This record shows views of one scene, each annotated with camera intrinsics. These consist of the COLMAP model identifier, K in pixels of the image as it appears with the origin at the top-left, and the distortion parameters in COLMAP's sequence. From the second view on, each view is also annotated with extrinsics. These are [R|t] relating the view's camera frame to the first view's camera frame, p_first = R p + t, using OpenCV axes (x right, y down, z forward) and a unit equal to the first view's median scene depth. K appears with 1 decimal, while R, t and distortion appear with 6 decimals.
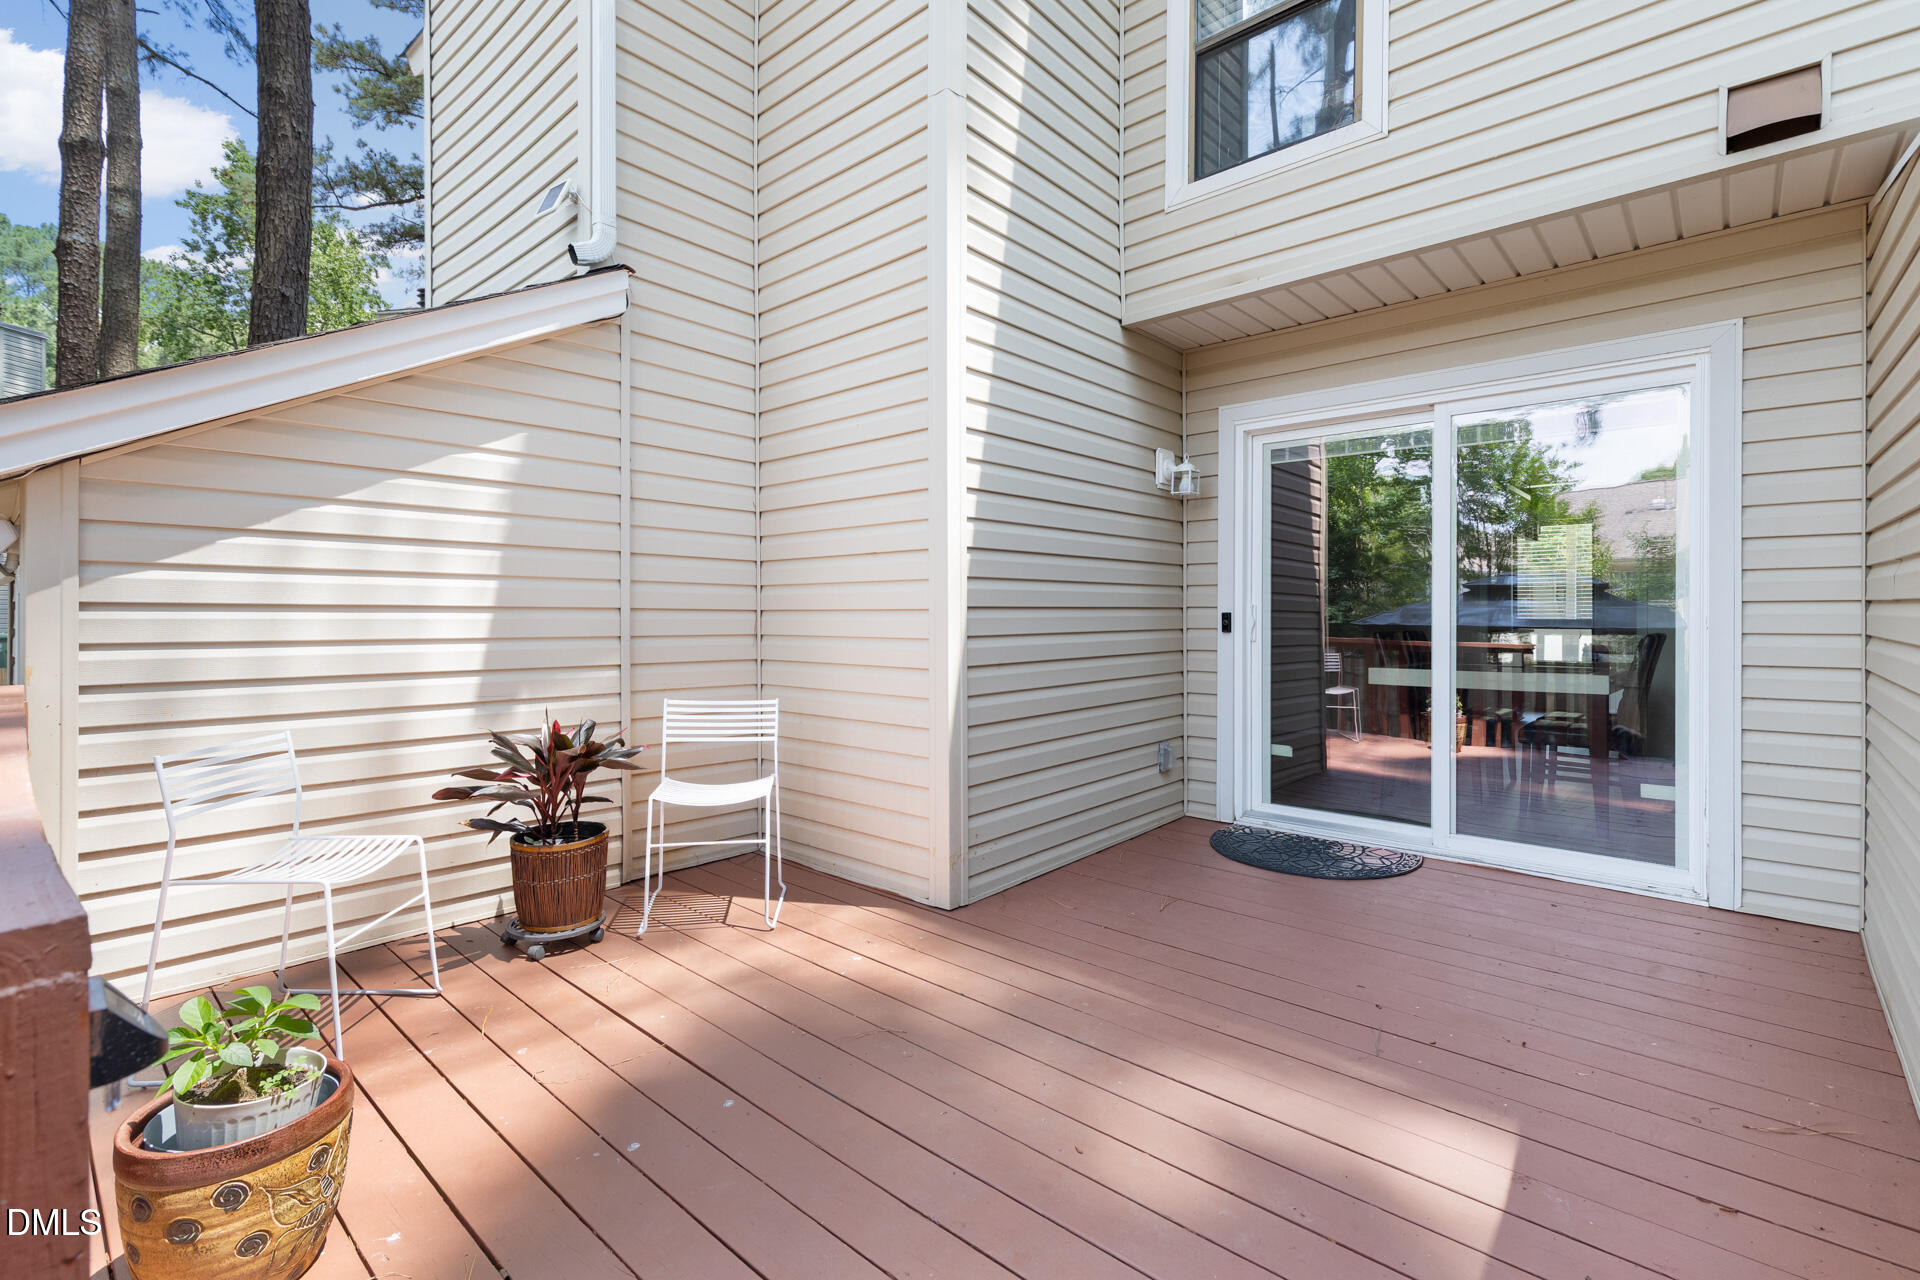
lens RADIAL K [[876.8, 0, 963.2], [0, 876.8, 620.9], [0, 0, 1]] dist [0.007928, 0.001042]
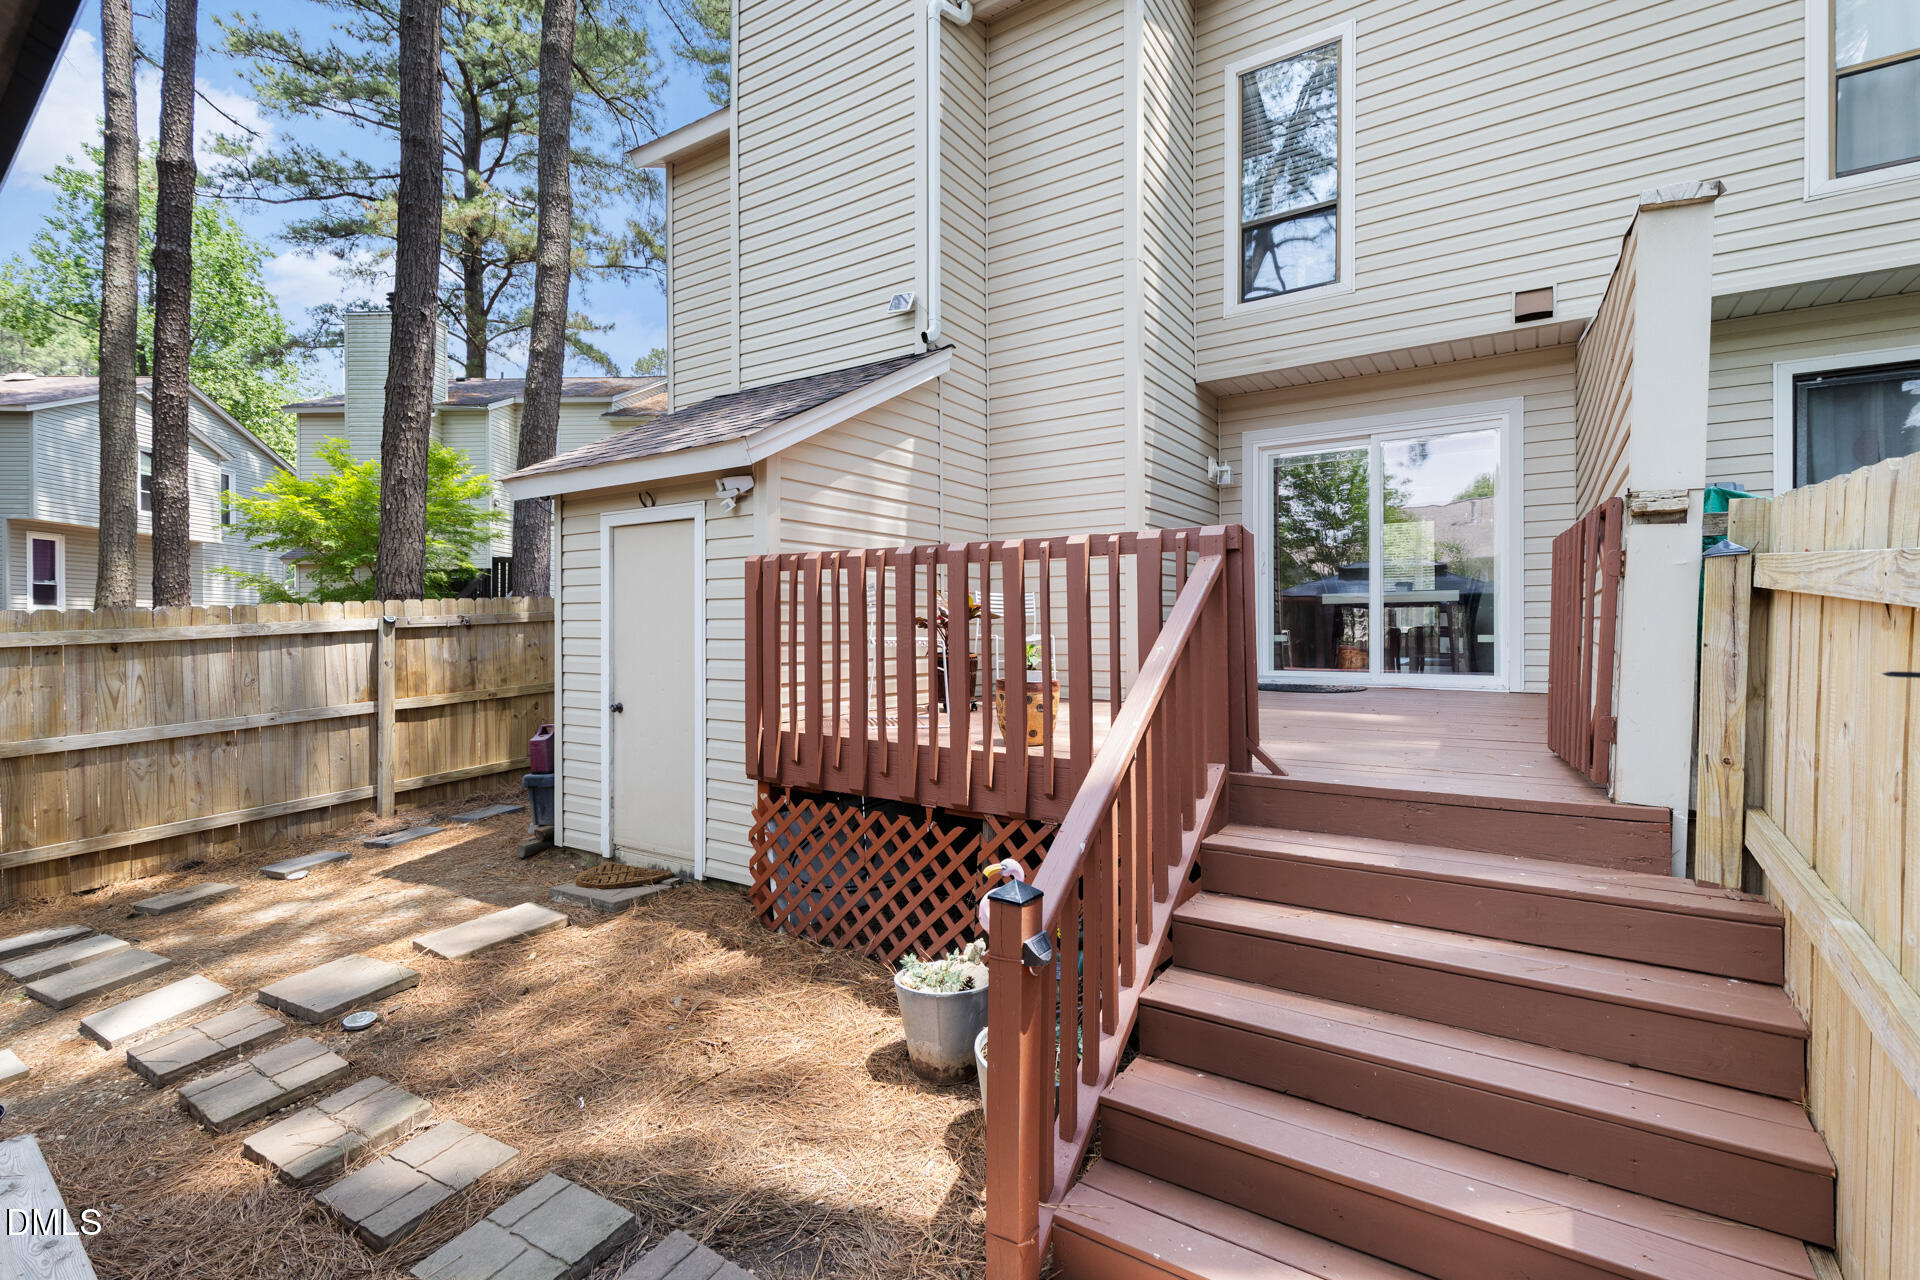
lens RADIAL K [[876.8, 0, 957.2], [0, 876.8, 636.3], [0, 0, 1]] dist [0.007928, 0.001042]
pose [[0.989758, -0.007776, 0.142546, -0.481681], [0.007206, 0.999964, 0.004509, 0.130358], [-0.142576, -0.003436, 0.989778, -0.565233]]
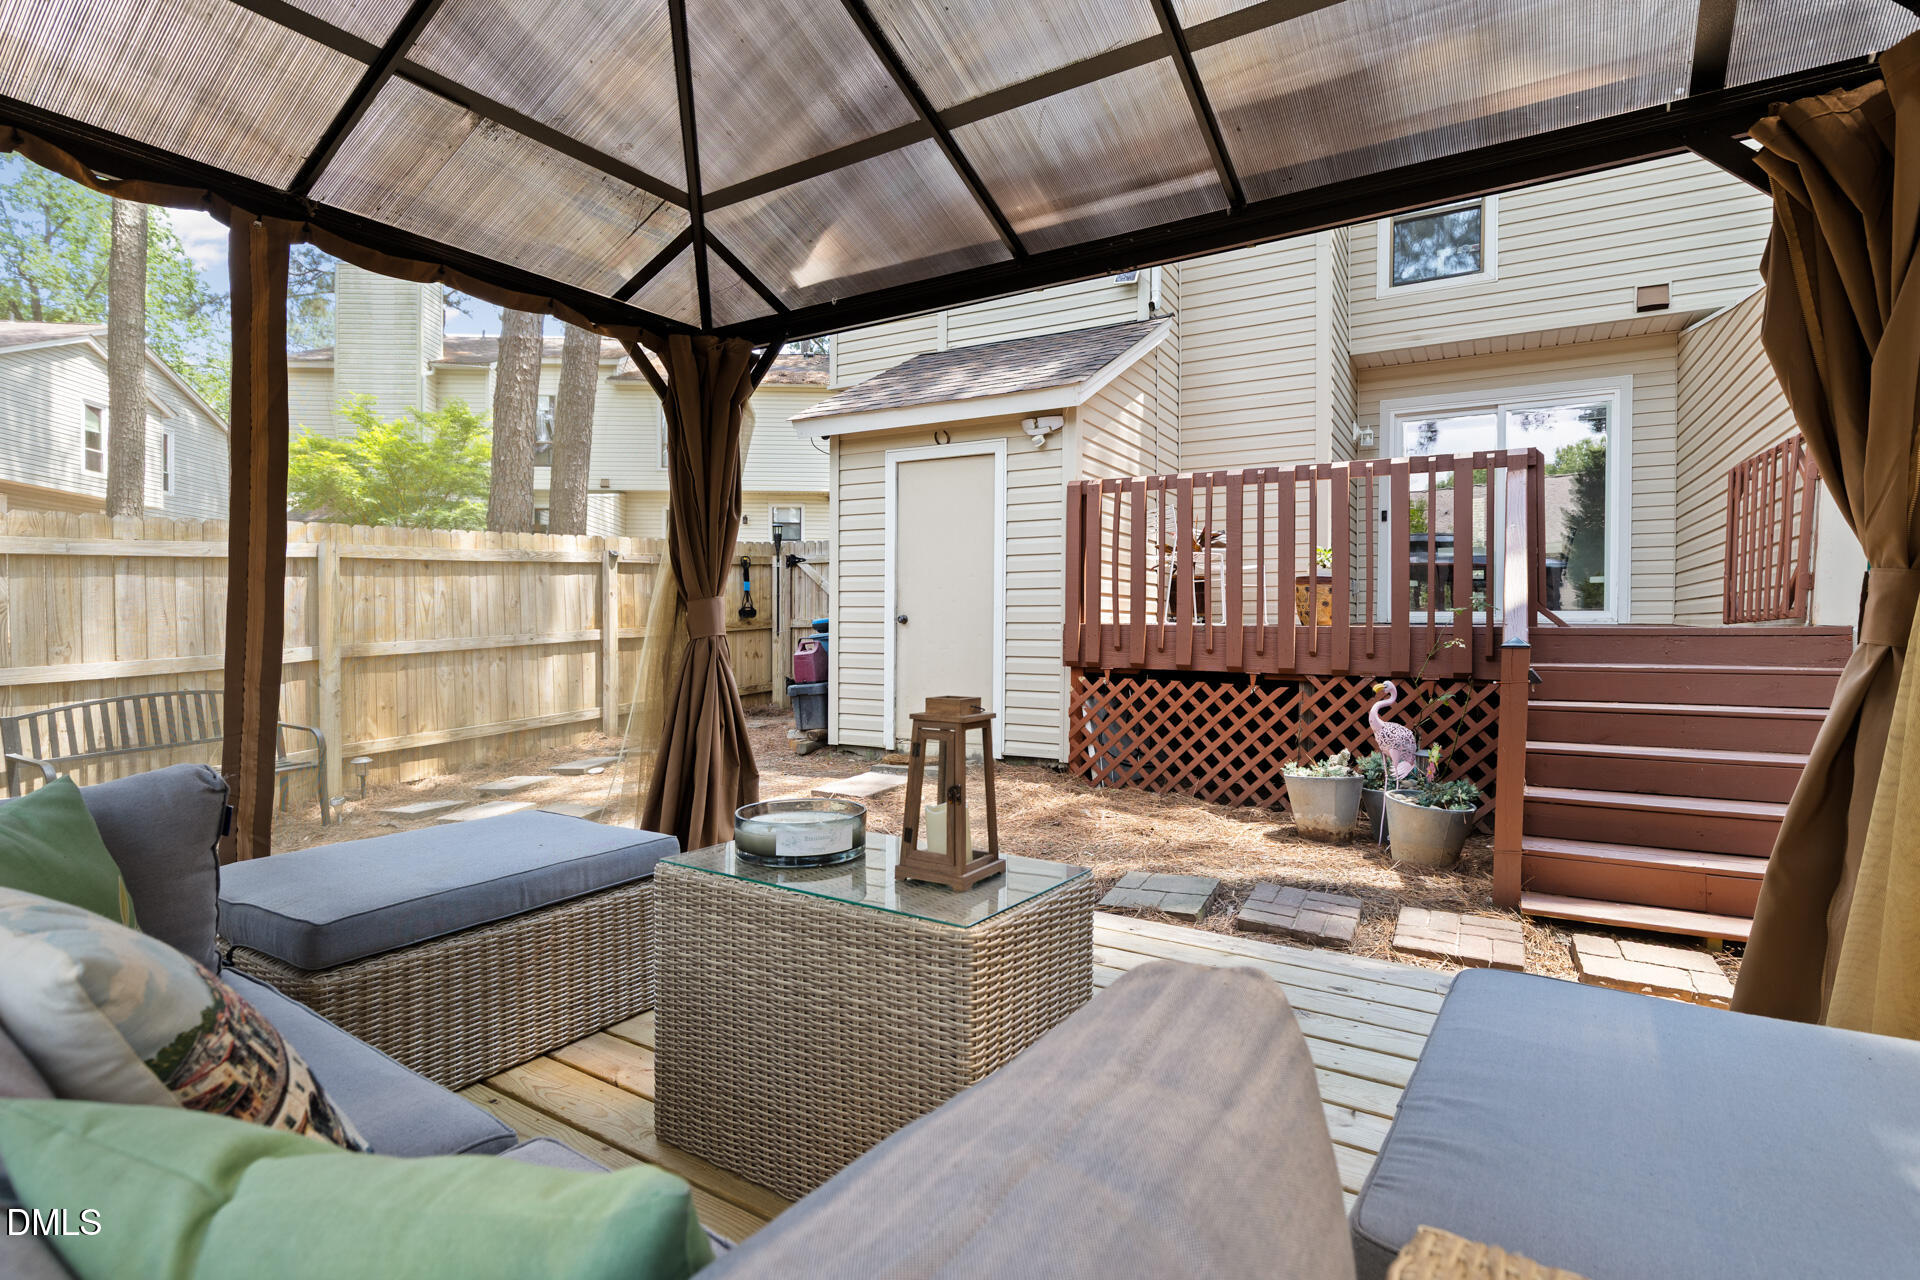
lens RADIAL K [[969.1, 0, 953.5], [0, 969.1, 641.2], [0, 0, 1]] dist [-0.000975, 0.000099]
pose [[0.977128, 0.002042, 0.212644, -1.036276], [-0.003210, 0.999982, 0.005148, 0.261148], [-0.212630, -0.005713, 0.977116, -0.826561]]
